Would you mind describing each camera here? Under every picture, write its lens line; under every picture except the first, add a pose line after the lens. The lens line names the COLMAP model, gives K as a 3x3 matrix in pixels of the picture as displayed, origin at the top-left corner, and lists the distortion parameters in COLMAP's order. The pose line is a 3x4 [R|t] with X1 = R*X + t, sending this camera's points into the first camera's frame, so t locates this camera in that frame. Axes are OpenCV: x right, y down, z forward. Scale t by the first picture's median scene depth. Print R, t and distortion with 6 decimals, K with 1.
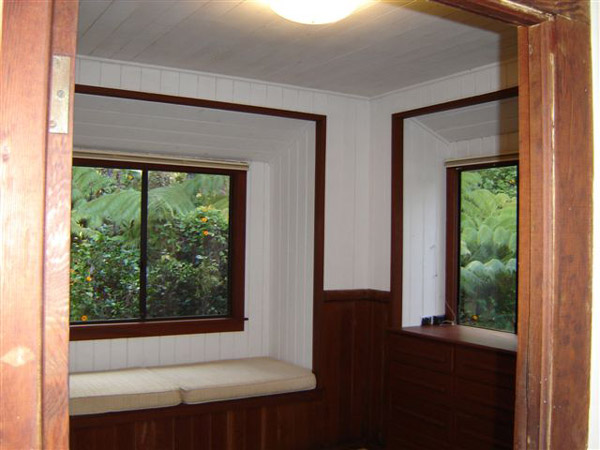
lens RADIAL K [[681.5, 0, 300.5], [0, 681.5, 225.0], [0, 0, 1]] dist [-0.124466, 0.000000]
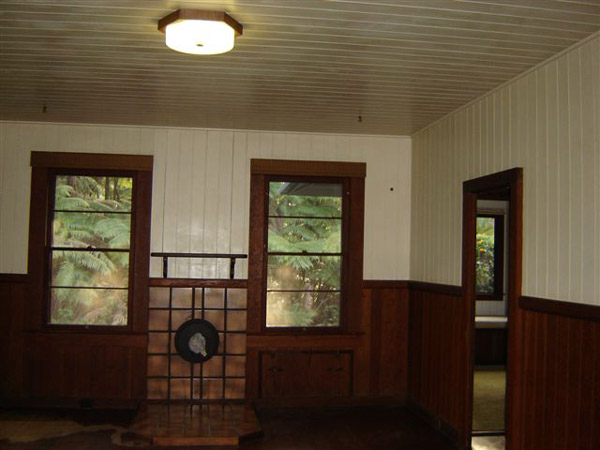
lens RADIAL K [[681.5, 0, 307.7], [0, 681.5, 213.9], [0, 0, 1]] dist [-0.124466, 0.000000]
pose [[0.927042, -0.021267, -0.374354, 0.102390], [0.006092, 0.999113, -0.041675, -0.011082], [0.374908, 0.036354, 0.926349, -0.807956]]
